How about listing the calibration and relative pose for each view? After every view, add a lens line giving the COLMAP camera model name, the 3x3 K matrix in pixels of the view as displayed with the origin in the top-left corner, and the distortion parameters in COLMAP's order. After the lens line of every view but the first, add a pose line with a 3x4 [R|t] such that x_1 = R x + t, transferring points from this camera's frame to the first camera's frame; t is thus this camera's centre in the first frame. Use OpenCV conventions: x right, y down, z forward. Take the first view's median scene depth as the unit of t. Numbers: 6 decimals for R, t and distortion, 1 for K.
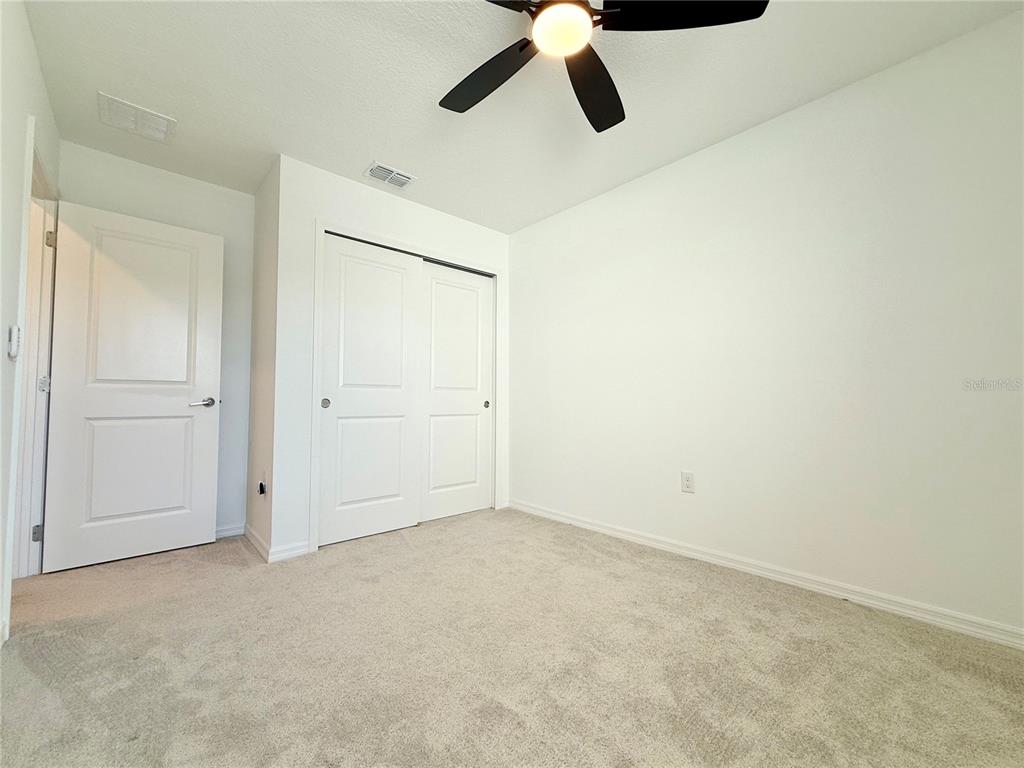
lens RADIAL K [[408.8, 0, 514.6], [0, 408.8, 382.4], [0, 0, 1]] dist [0.002991, 0.000368]
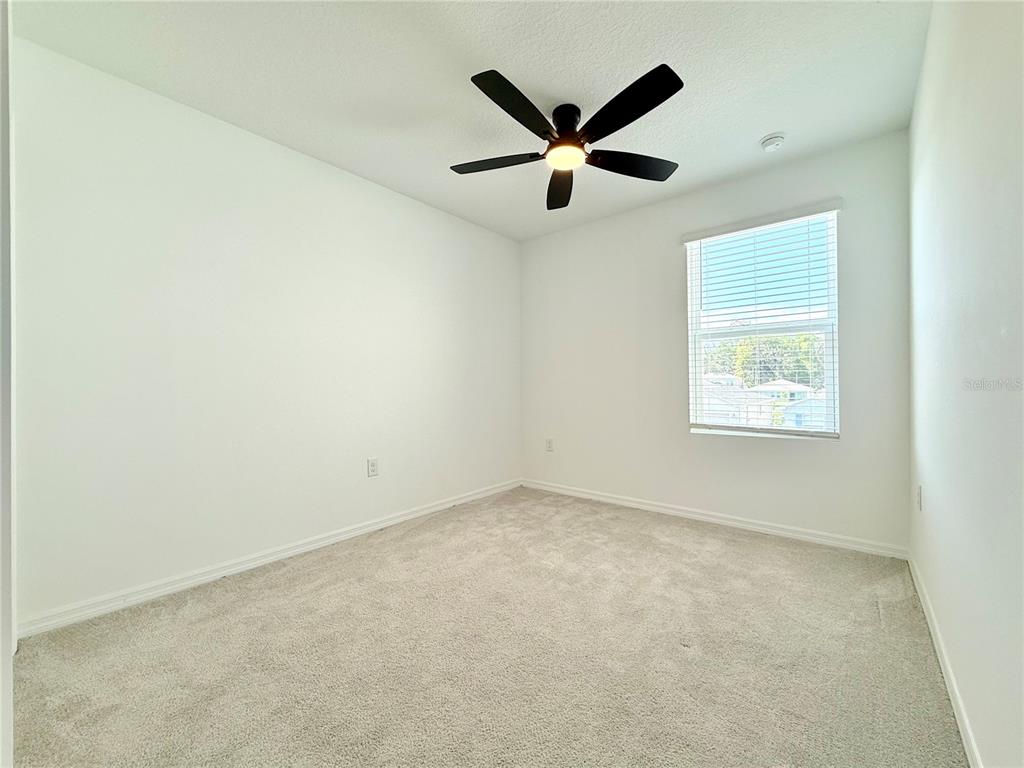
lens RADIAL K [[408.8, 0, 514.3], [0, 408.8, 387.4], [0, 0, 1]] dist [0.002991, 0.000368]
pose [[-0.108837, -0.005083, 0.994047, -0.775896], [-0.038129, 0.999272, 0.000935, 0.001593], [-0.993328, -0.037801, -0.108951, 0.744139]]
